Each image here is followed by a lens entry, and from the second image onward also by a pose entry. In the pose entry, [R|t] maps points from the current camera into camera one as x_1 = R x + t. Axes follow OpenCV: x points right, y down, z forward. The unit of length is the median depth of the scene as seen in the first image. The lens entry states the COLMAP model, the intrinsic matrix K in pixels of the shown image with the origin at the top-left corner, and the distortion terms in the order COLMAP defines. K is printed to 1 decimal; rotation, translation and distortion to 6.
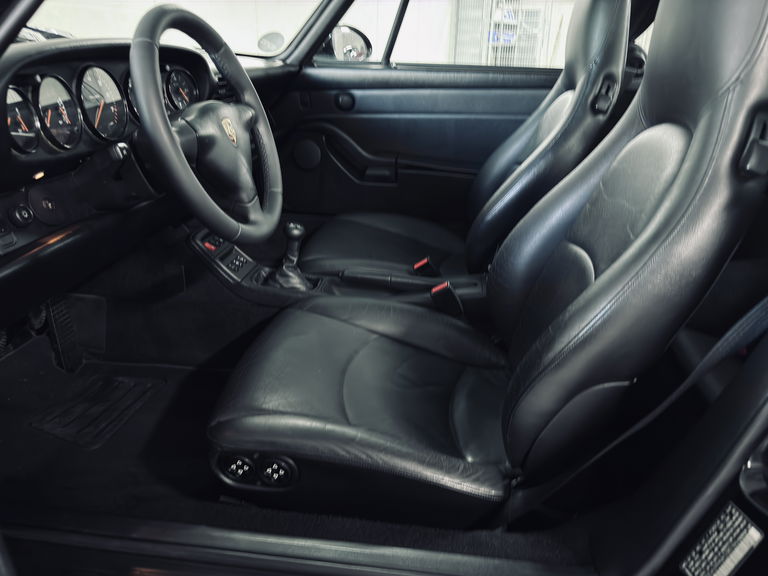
lens RADIAL K [[593.1, 0, 384.0], [0, 593.1, 288.0], [0, 0, 1]] dist [0.081591, -0.100283]
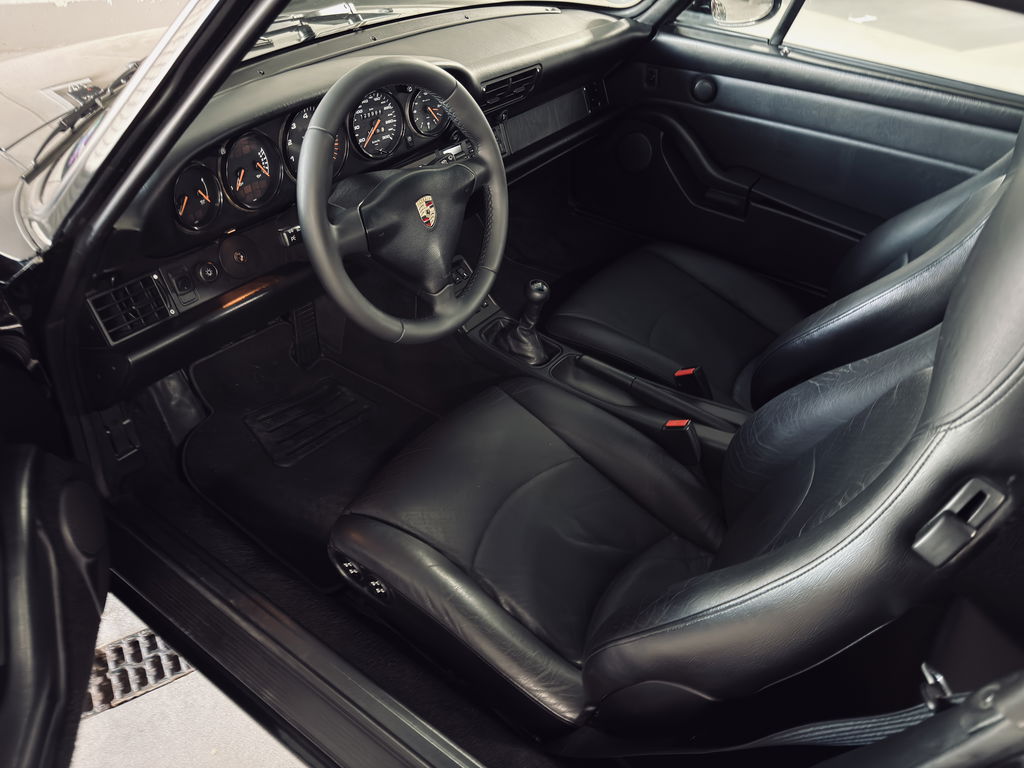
lens RADIAL K [[790.8, 0, 512.0], [0, 790.8, 384.0], [0, 0, 1]] dist [0.081591, -0.100283]
pose [[0.873484, 0.322004, -0.365155, 0.254739], [-0.214514, 0.927855, 0.305070, -0.300216], [0.437045, -0.188143, 0.879542, 0.006526]]
